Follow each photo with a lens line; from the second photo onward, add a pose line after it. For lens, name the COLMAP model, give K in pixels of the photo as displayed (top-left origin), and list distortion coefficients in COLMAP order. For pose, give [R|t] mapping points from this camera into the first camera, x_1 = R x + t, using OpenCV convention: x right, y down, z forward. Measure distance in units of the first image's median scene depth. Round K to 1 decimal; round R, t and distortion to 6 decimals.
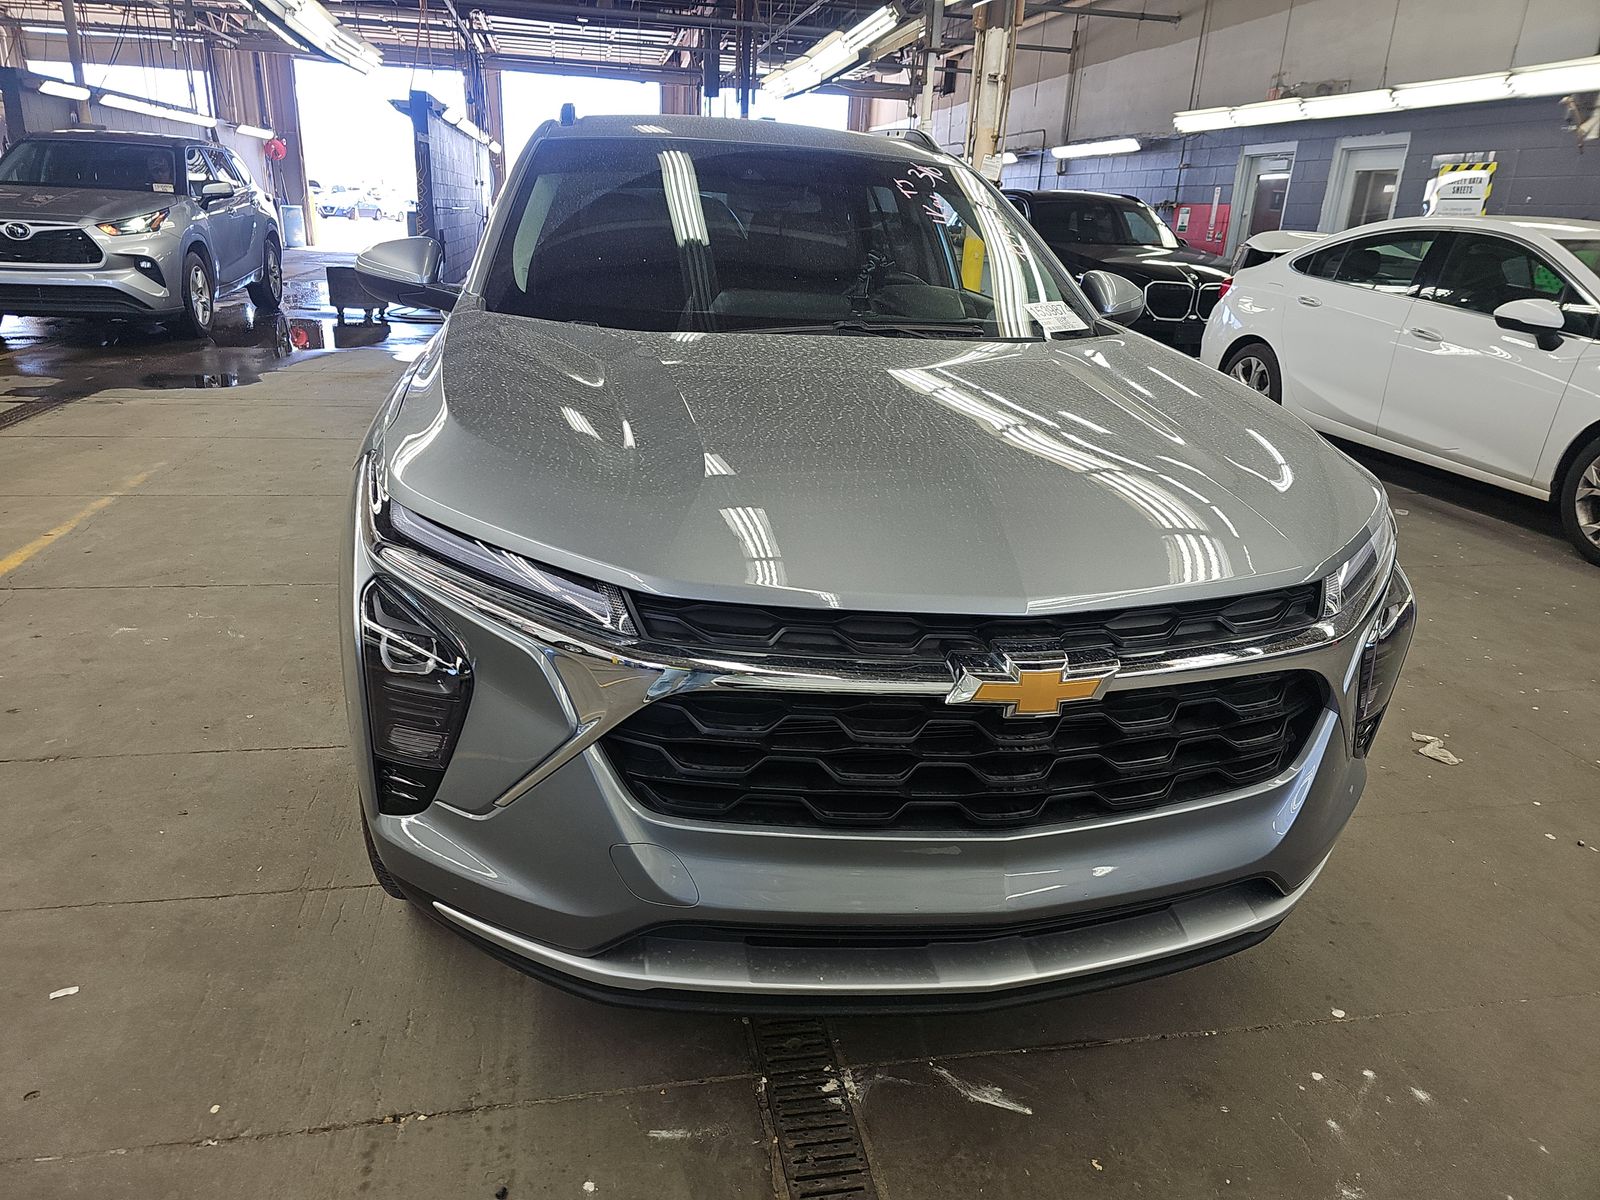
lens RADIAL K [[1060.4, 0, 796.6], [0, 1060.4, 597.4], [0, 0, 1]] dist [0.056159, -0.055511]
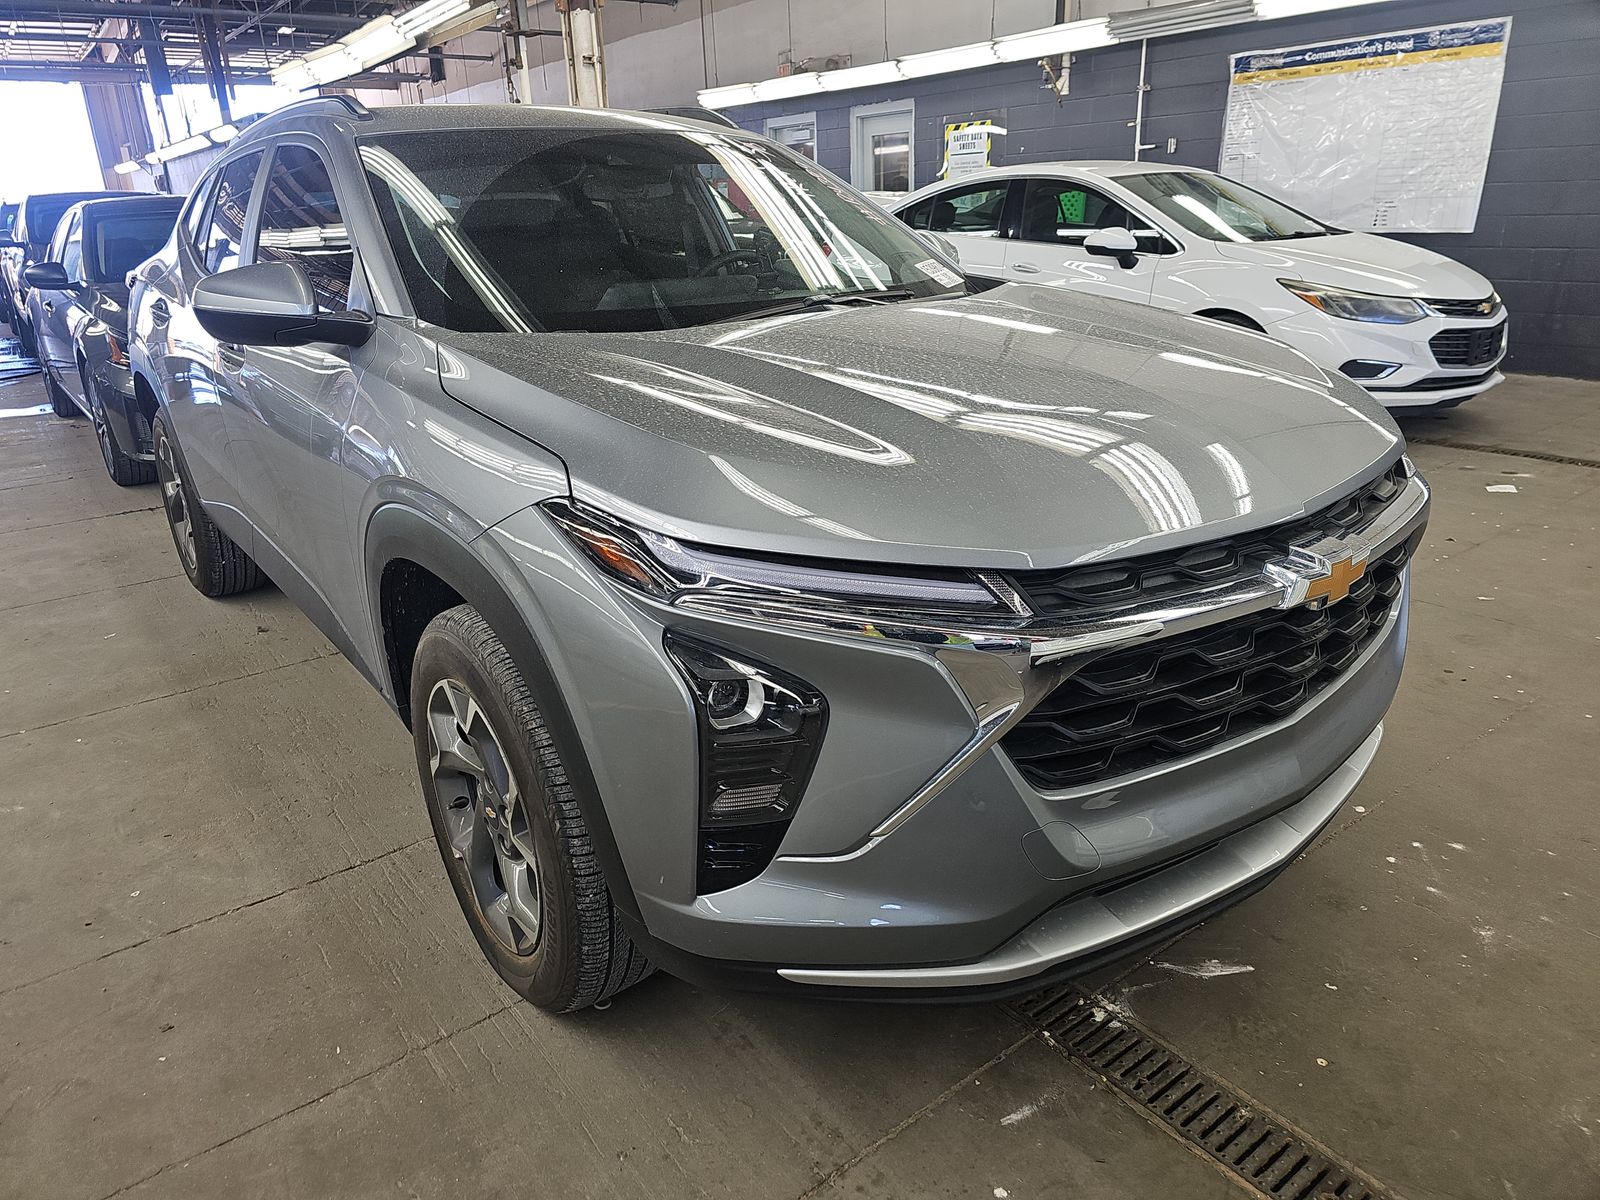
lens RADIAL K [[1060.8, 0, 796.2], [0, 1060.8, 581.0], [0, 0, 1]] dist [0.053521, -0.048678]
pose [[0.896733, -0.220441, 0.383766, -0.131302], [0.220787, 0.974339, 0.043769, -0.015687], [-0.383566, 0.045481, 0.922393, 0.032532]]
